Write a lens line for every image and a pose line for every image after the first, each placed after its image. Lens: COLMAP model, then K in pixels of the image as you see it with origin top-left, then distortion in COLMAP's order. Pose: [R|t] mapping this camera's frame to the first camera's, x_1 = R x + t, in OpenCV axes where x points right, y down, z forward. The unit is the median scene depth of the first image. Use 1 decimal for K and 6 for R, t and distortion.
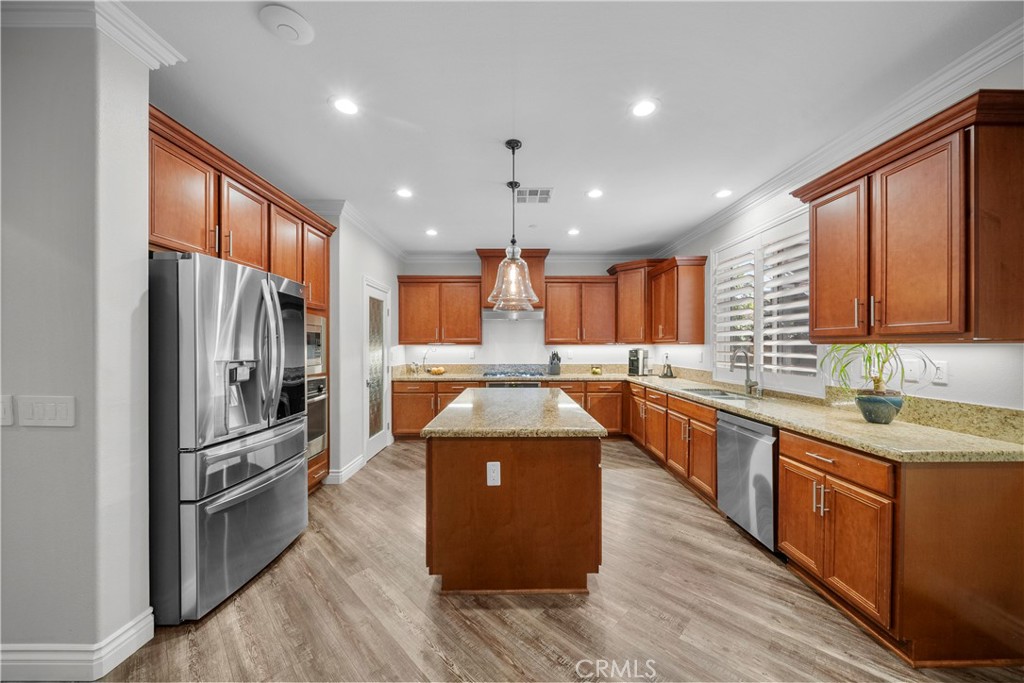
lens RADIAL K [[365.3, 0, 515.4], [0, 365.3, 344.4], [0, 0, 1]] dist [-0.000658, -0.000249]
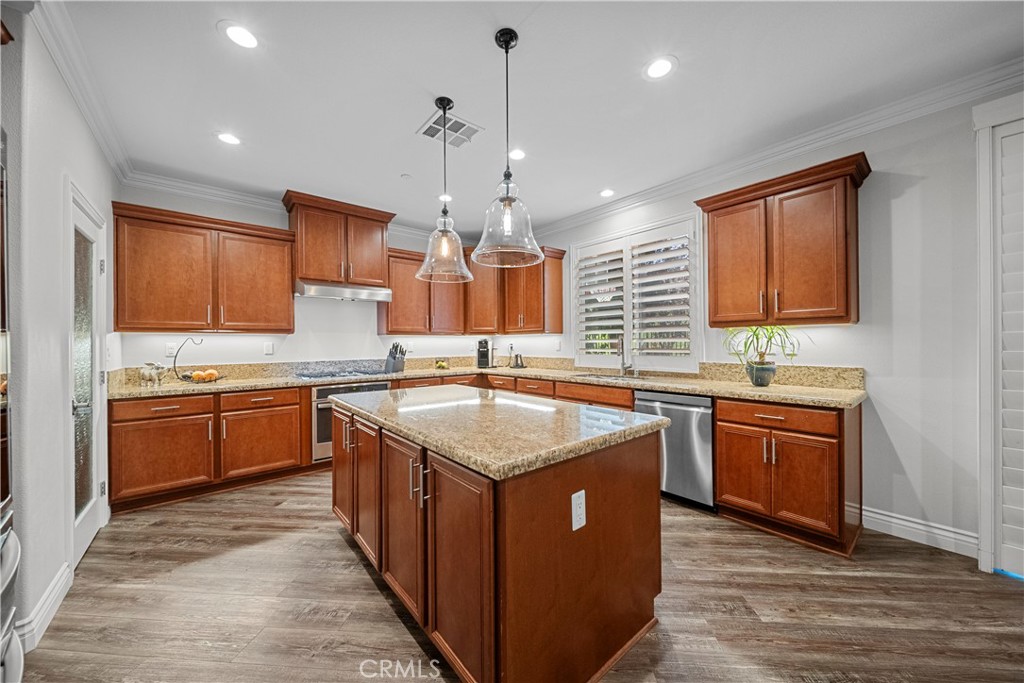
lens RADIAL K [[365.3, 0, 513.7], [0, 365.3, 341.1], [0, 0, 1]] dist [-0.000658, -0.000249]
pose [[0.765335, -0.000288, 0.643632, -0.406025], [0.004712, 0.999976, -0.005155, 0.039074], [-0.643615, 0.006978, 0.765318, 0.408523]]
